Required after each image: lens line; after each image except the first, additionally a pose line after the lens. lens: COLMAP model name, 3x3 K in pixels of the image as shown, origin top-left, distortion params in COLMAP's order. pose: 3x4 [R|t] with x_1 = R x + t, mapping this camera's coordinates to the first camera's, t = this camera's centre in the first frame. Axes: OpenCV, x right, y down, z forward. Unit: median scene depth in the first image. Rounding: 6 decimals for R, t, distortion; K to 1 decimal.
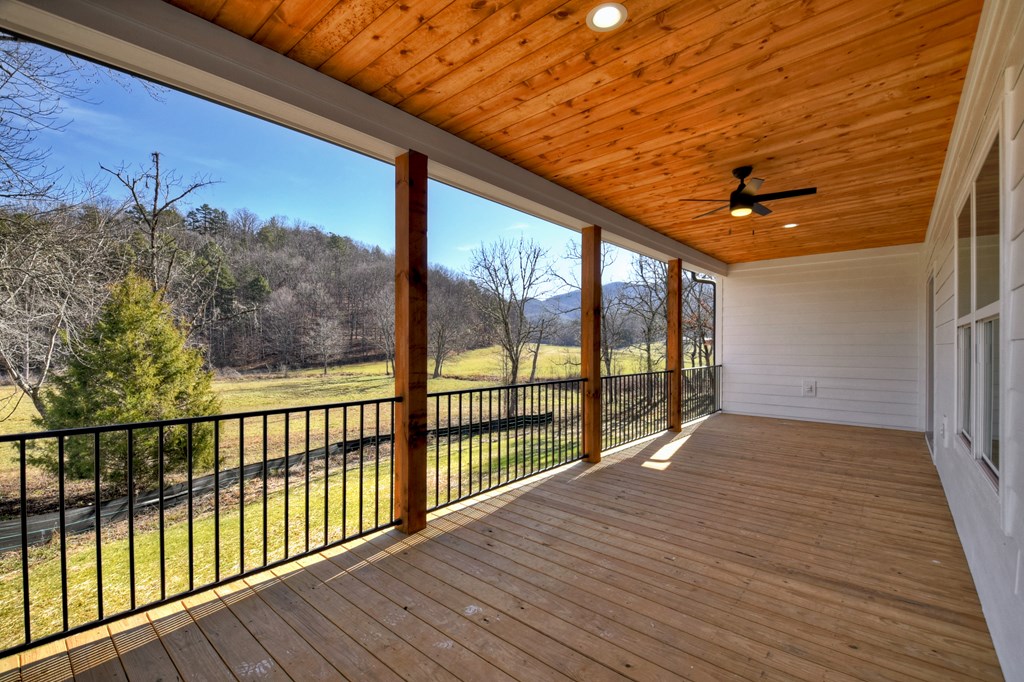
lens RADIAL K [[454.3, 0, 512.0], [0, 454.3, 341.0], [0, 0, 1]] dist [-0.039870, 0.000070]
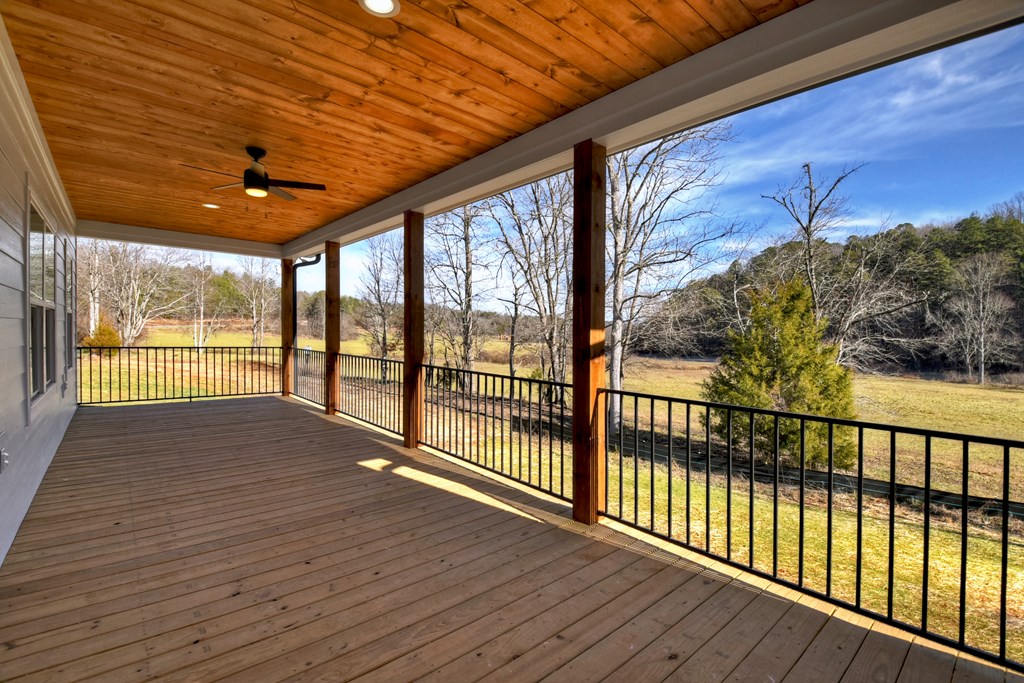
lens RADIAL K [[454.2, 0, 502.9], [0, 454.2, 332.1], [0, 0, 1]] dist [-0.000067, -0.014282]
pose [[-0.148000, -0.012336, -0.988910, 0.759095], [-0.012682, 0.999864, -0.010575, 0.012315], [0.988906, 0.010976, -0.148137, 0.906641]]
